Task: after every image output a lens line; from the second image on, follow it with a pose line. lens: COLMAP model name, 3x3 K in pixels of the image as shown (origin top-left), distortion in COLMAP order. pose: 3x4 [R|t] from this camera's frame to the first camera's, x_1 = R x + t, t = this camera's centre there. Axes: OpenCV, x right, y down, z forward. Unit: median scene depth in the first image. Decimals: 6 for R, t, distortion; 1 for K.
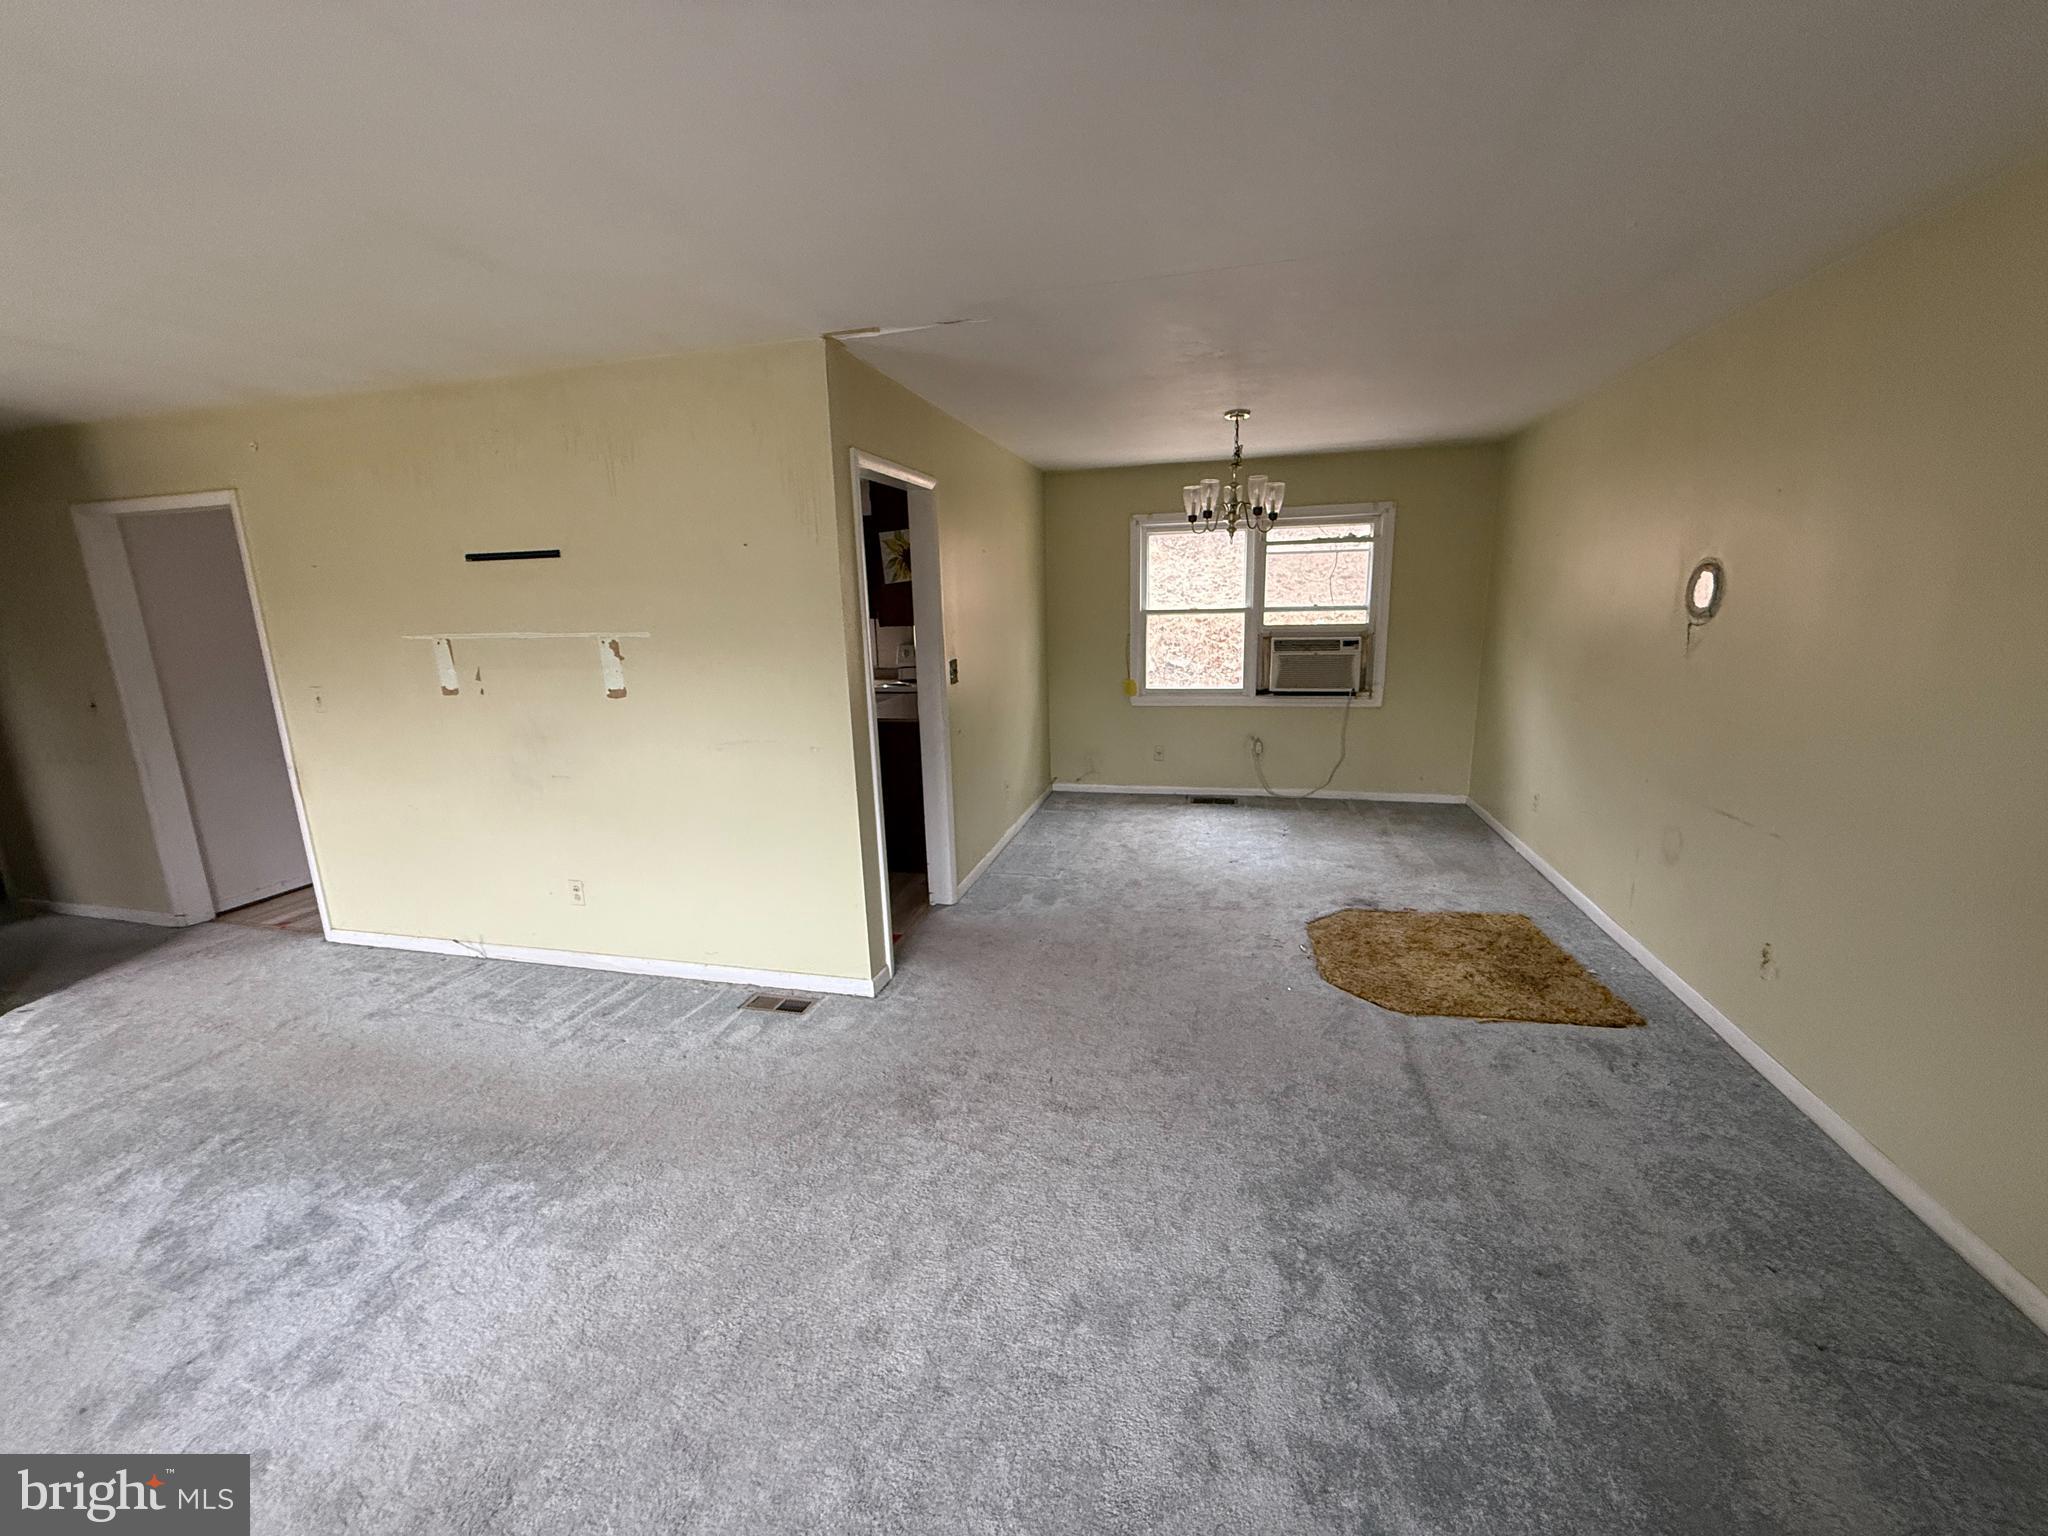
lens RADIAL K [[816.2, 0, 1022.1], [0, 816.2, 769.2], [0, 0, 1]] dist [0.009306, 0.000601]
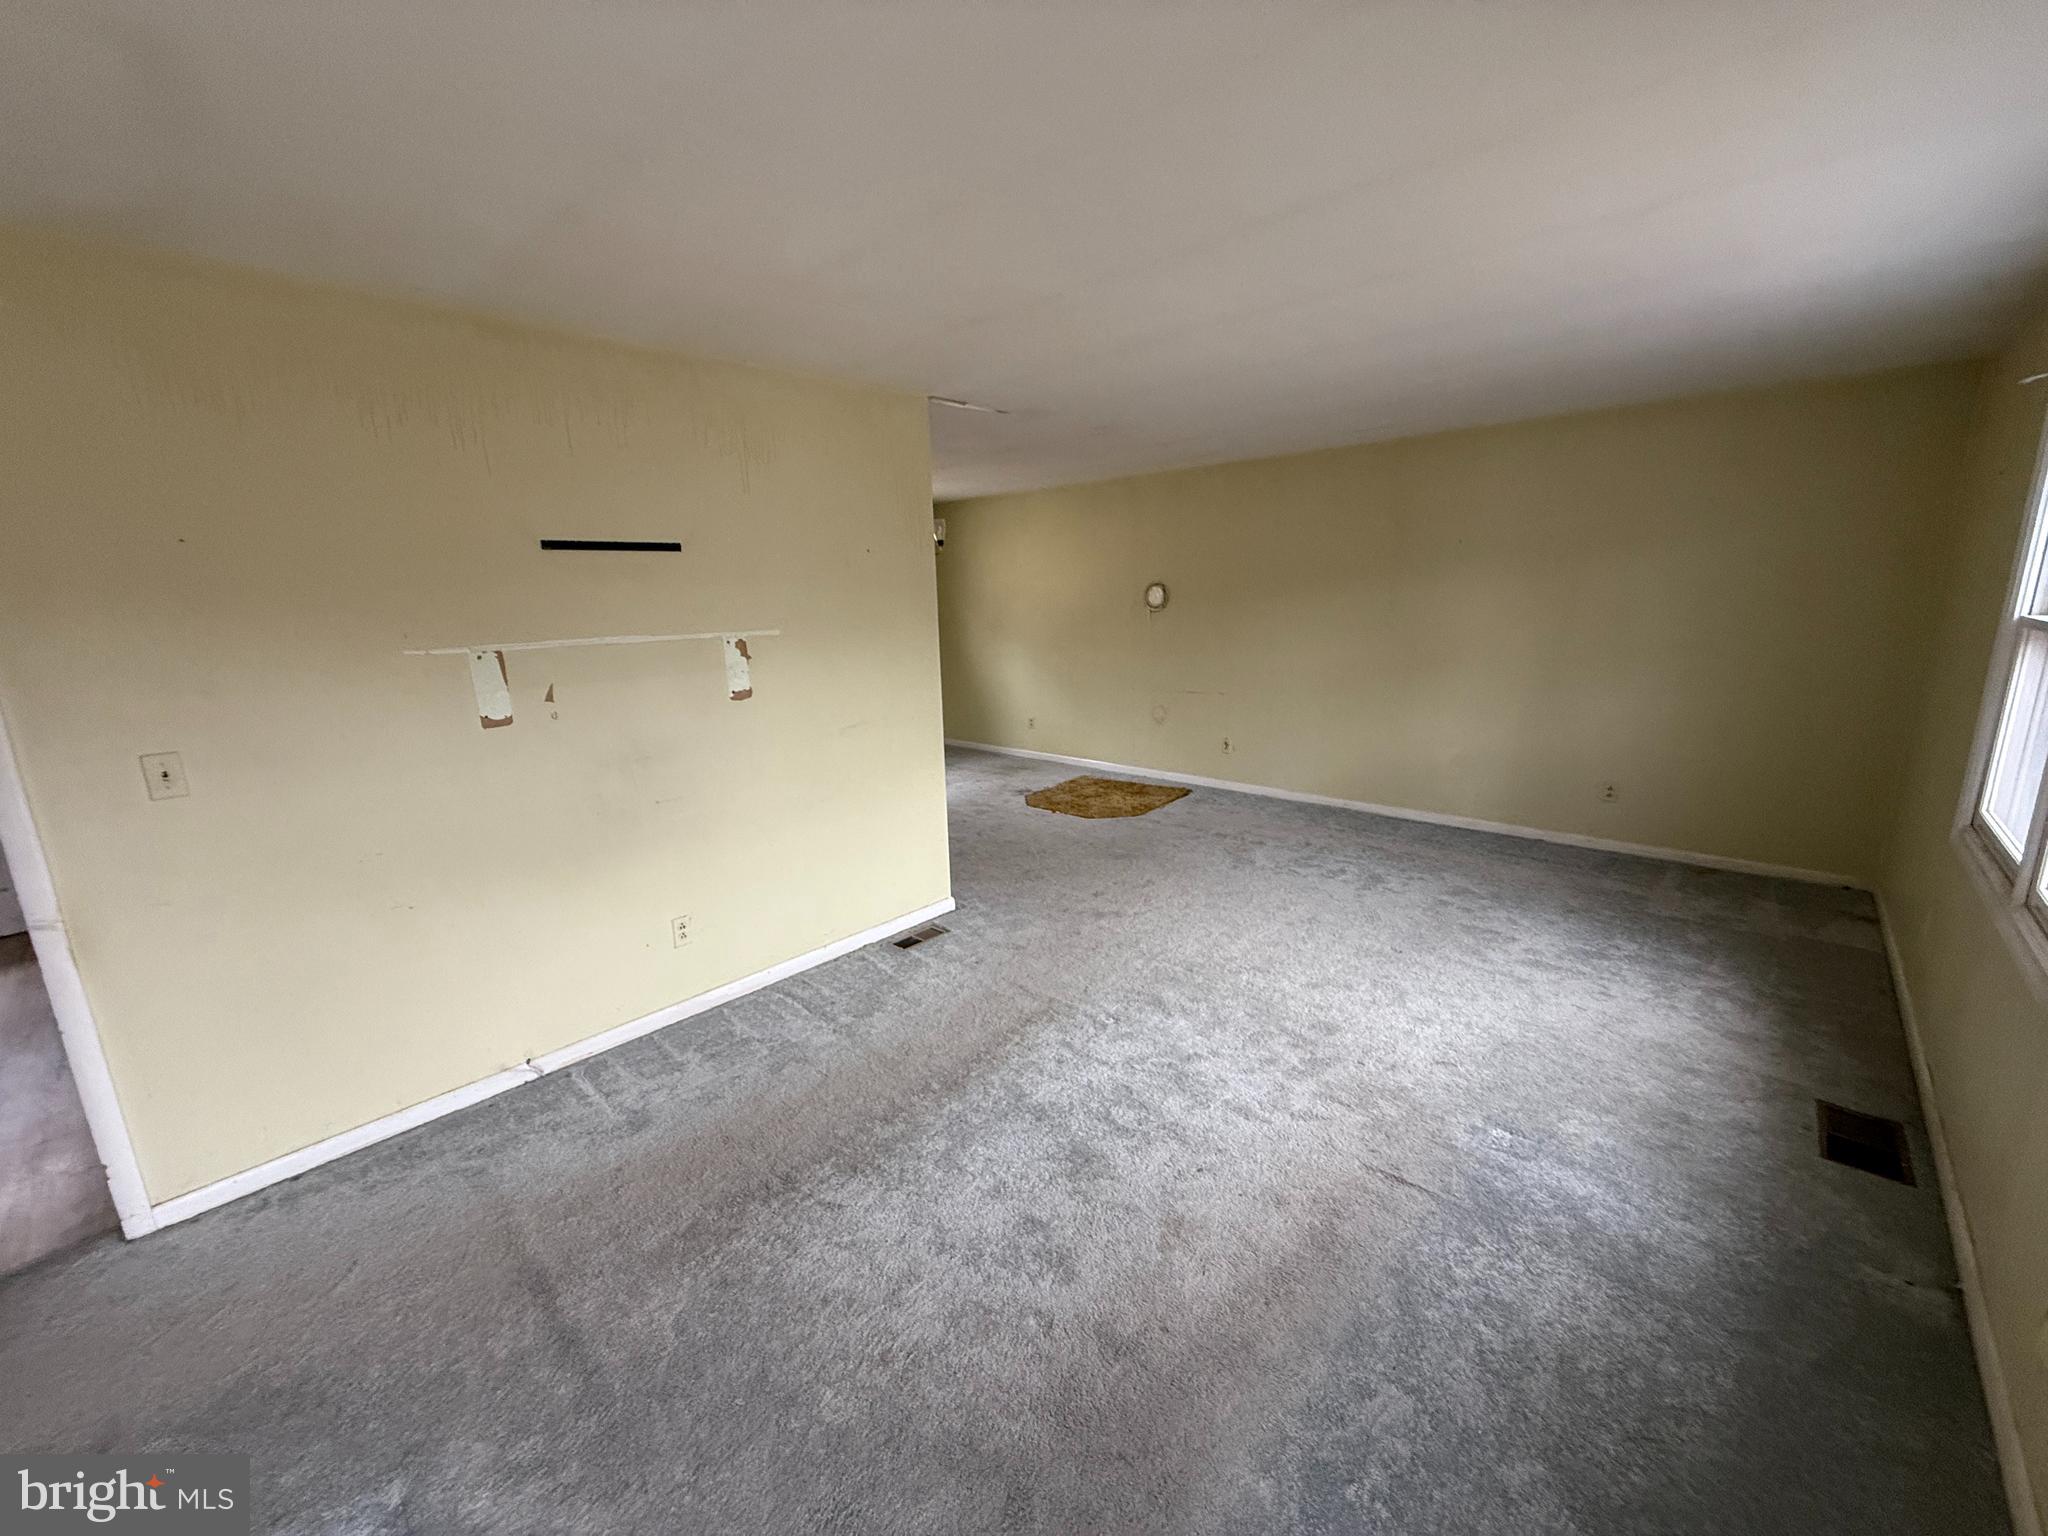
lens RADIAL K [[816.2, 0, 1024.8], [0, 816.2, 767.4], [0, 0, 1]] dist [0.009306, 0.000601]
pose [[0.479881, -0.173318, 0.860044, -1.180638], [0.196960, 0.976553, 0.086899, -0.026705], [-0.854939, 0.127693, 0.502766, 0.238871]]
